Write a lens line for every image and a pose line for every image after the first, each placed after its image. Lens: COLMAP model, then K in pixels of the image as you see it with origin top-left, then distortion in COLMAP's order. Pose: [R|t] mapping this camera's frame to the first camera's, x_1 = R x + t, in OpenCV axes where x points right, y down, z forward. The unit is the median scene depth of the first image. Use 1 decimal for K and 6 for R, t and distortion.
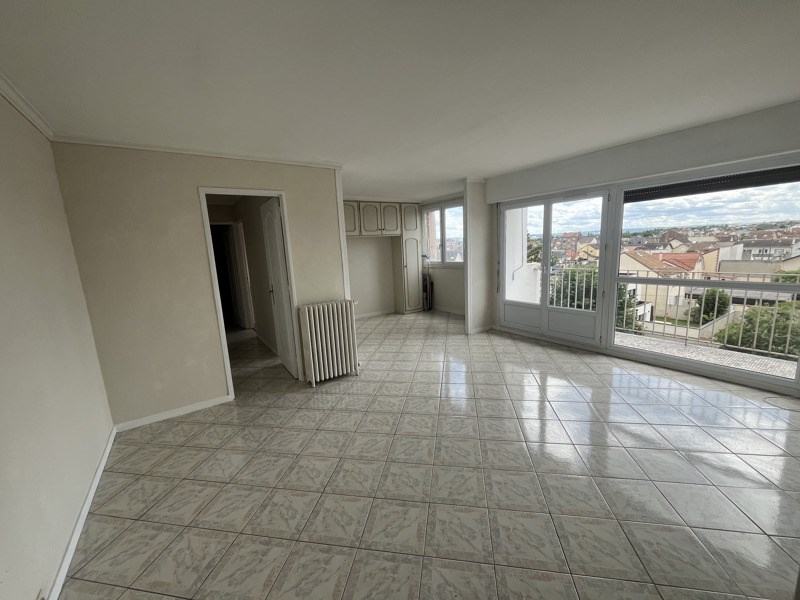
lens RADIAL K [[323.3, 0, 397.5], [0, 323.3, 301.3], [0, 0, 1]] dist [-0.001572, -0.000053]
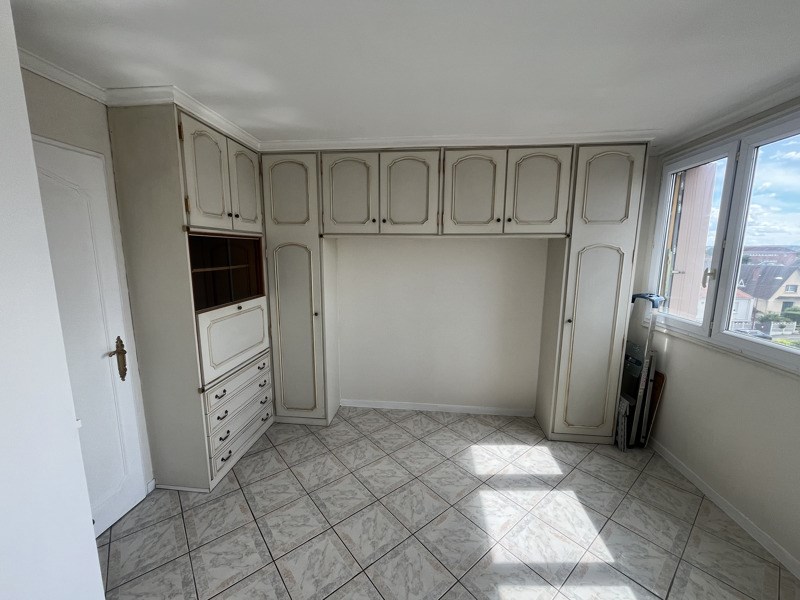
lens RADIAL K [[335.8, 0, 400.2], [0, 335.8, 308.6], [0, 0, 1]] dist [0.001277, 0.000203]
pose [[0.773585, 0.147120, -0.616377, 0.103197], [-0.145959, 0.987891, 0.052609, -0.105978], [0.616654, 0.049268, 0.785691, 0.540028]]
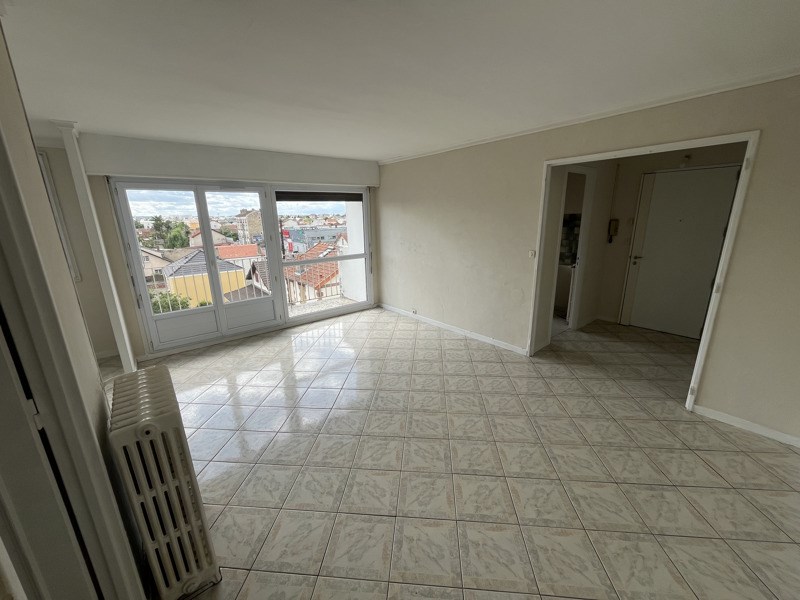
lens RADIAL K [[323.3, 0, 397.5], [0, 323.3, 301.3], [0, 0, 1]] dist [-0.001572, -0.000053]
pose [[-0.082763, -0.206020, 0.975042, -2.295518], [0.194137, 0.956321, 0.218543, -0.477161], [-0.977477, 0.207379, -0.039152, 2.664832]]
